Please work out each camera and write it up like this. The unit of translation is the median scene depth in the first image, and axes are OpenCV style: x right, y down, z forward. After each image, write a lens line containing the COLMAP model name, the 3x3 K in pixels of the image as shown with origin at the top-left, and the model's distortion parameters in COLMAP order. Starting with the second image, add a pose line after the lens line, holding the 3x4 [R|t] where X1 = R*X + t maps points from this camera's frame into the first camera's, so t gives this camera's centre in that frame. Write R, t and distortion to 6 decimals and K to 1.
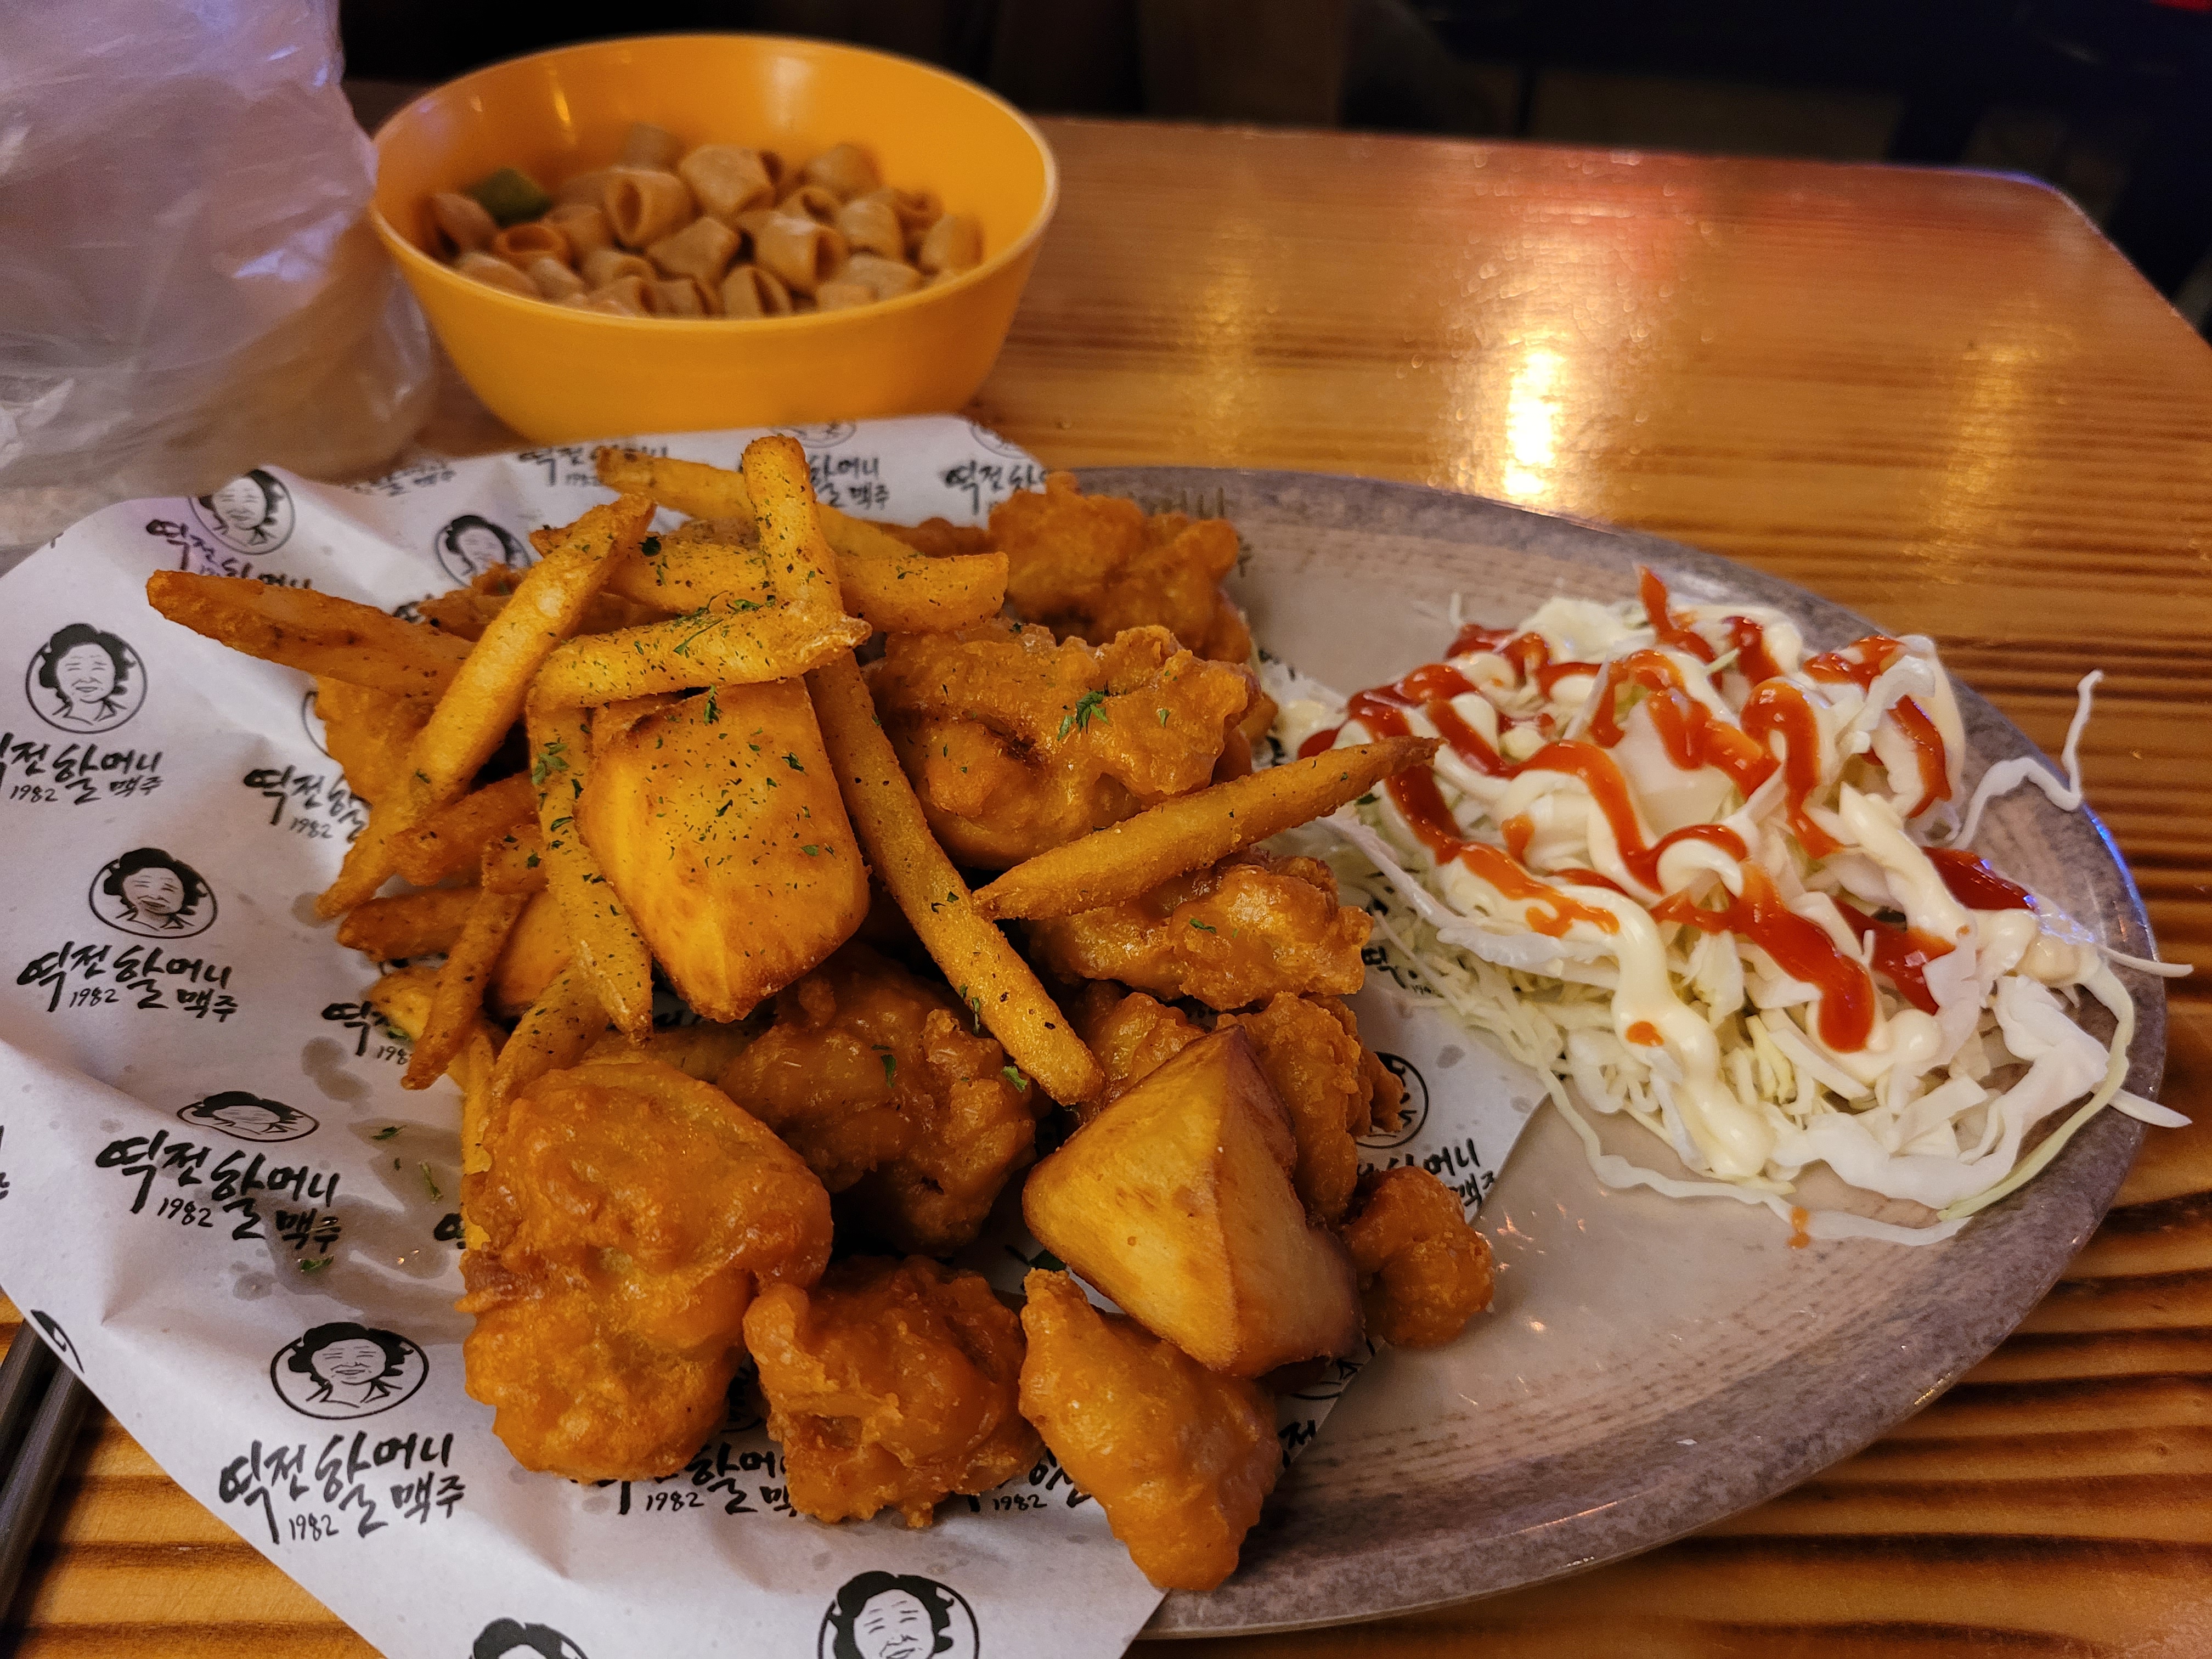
lens RADIAL K [[1679.4, 0, 1070.7], [0, 1679.4, 829.7], [0, 0, 1]] dist [-0.000907, -0.028763]
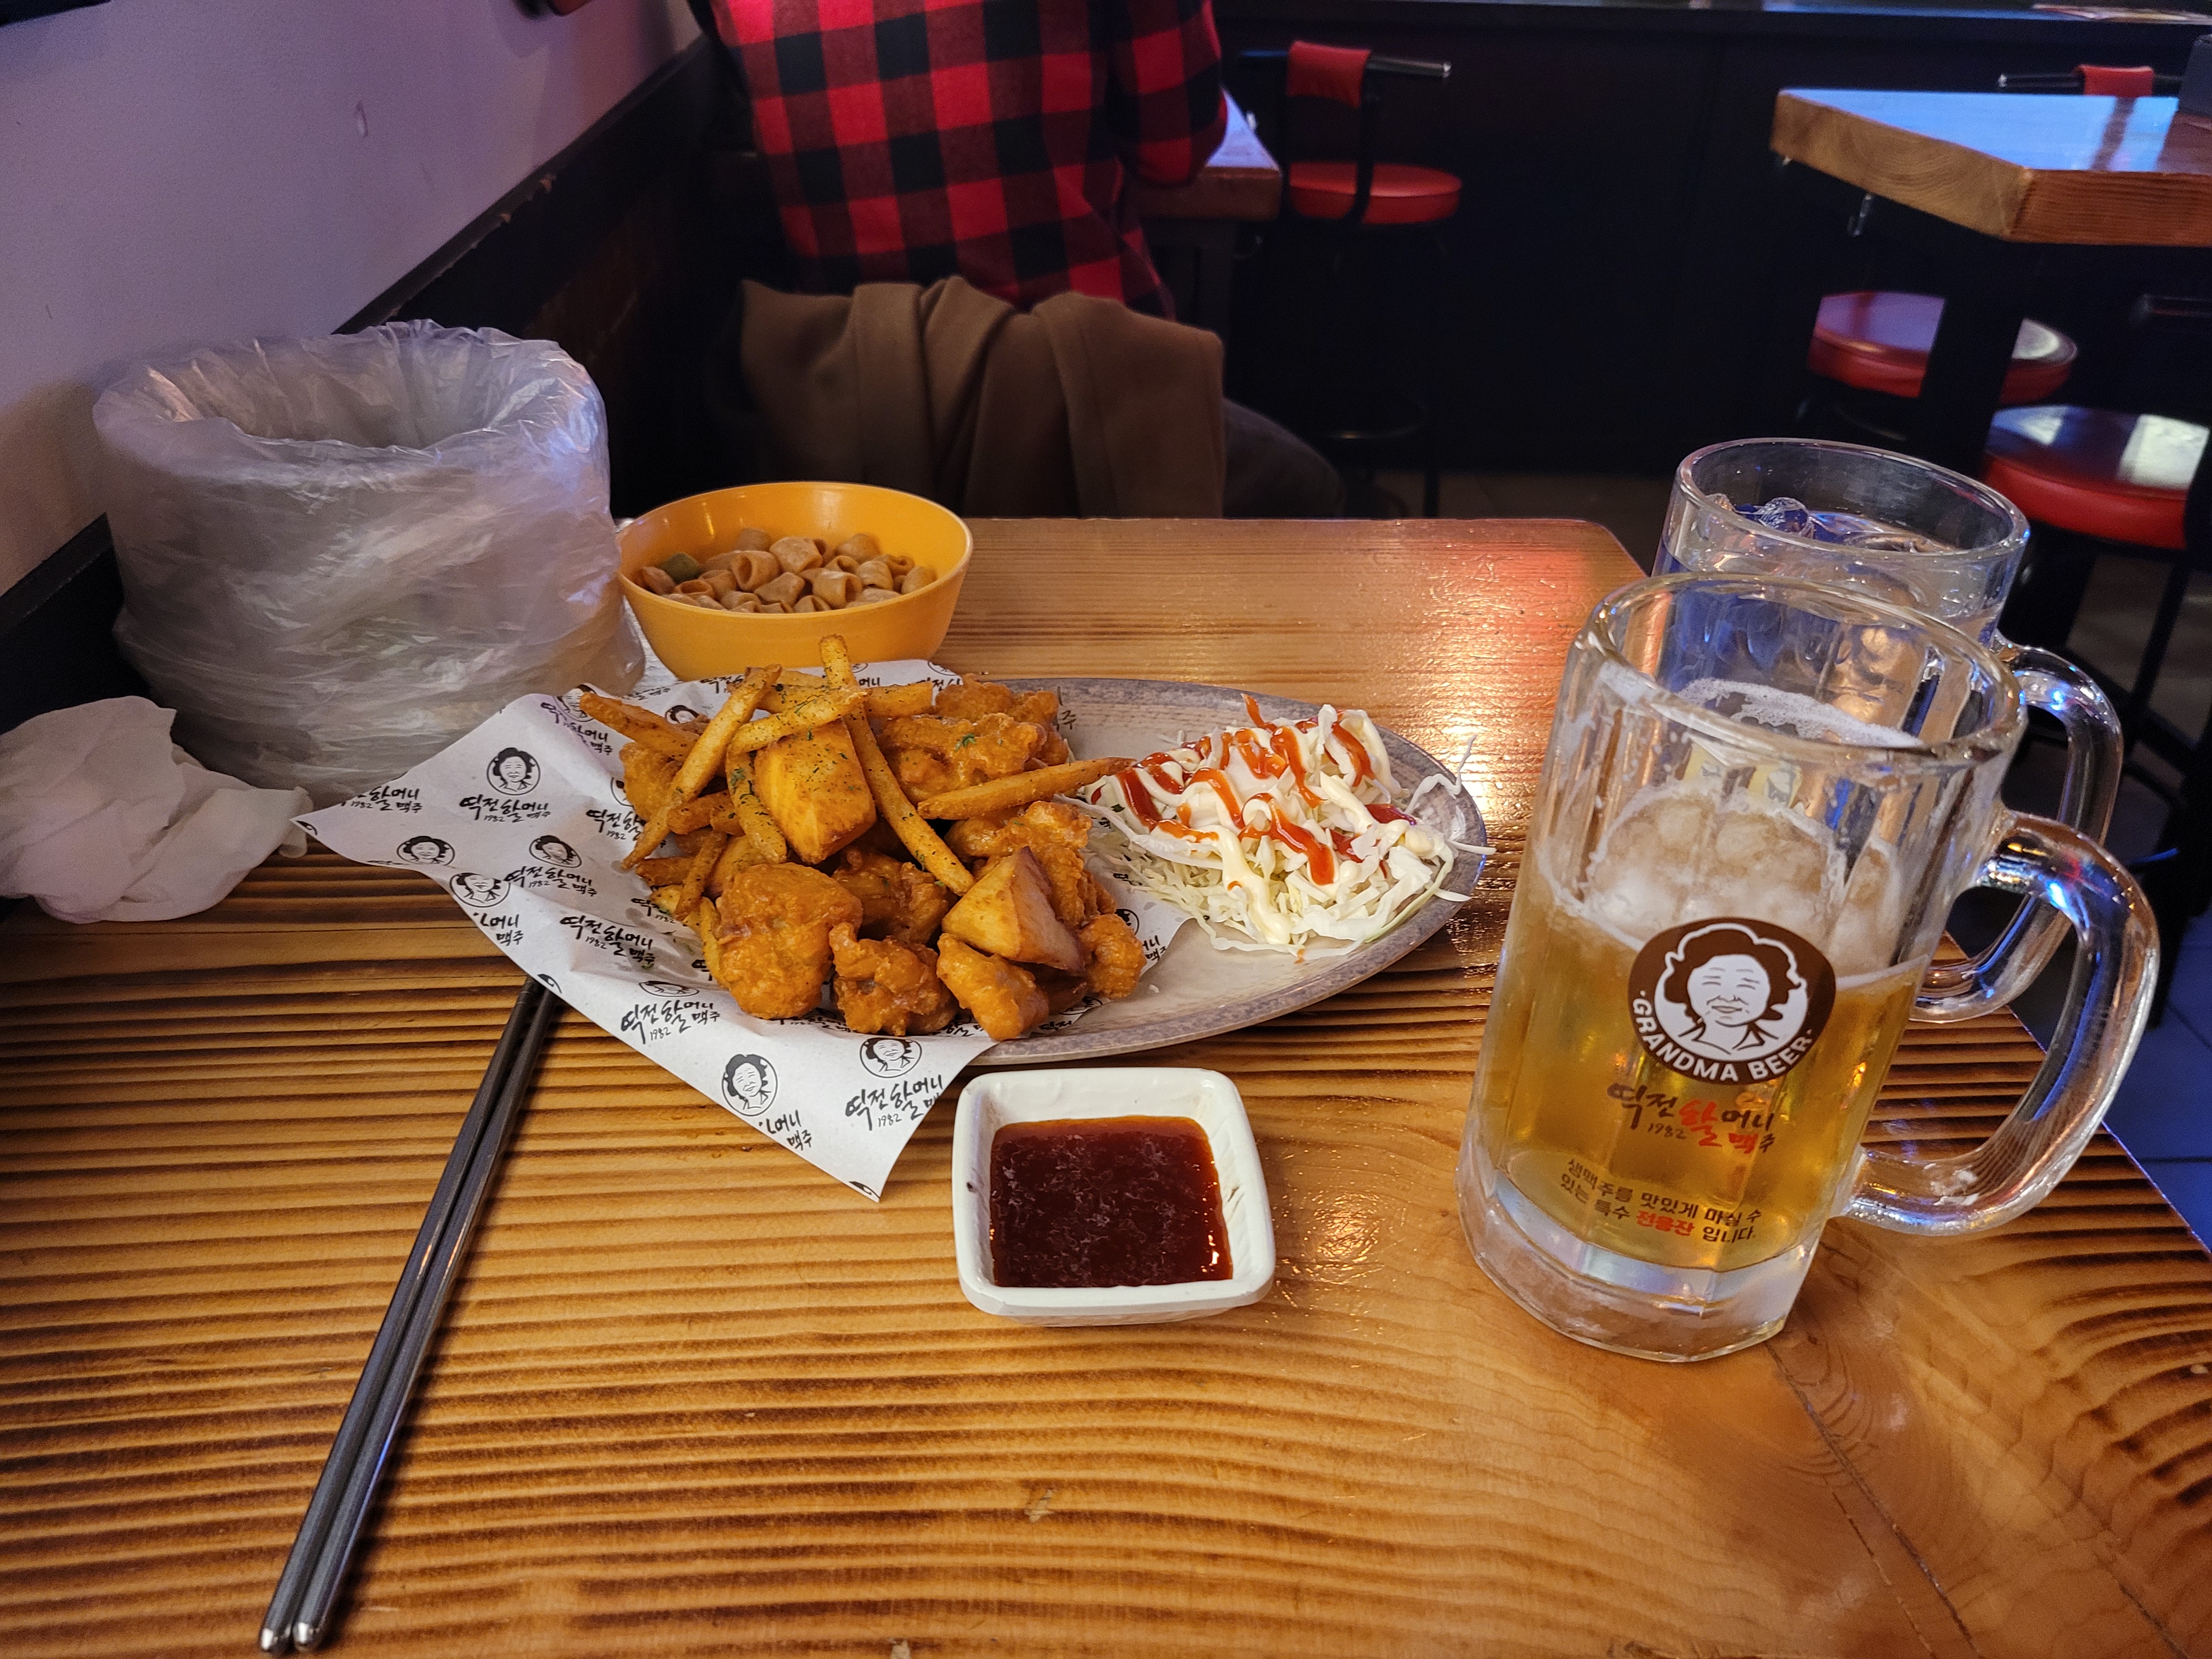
lens RADIAL K [[1679.4, 0, 1099.2], [0, 1679.4, 834.8], [0, 0, 1]] dist [-0.000907, -0.028763]
pose [[0.998632, -0.051920, 0.006251, 0.158842], [0.052002, 0.973312, -0.223516, 0.544048], [0.005521, 0.223535, 0.974680, -1.158167]]
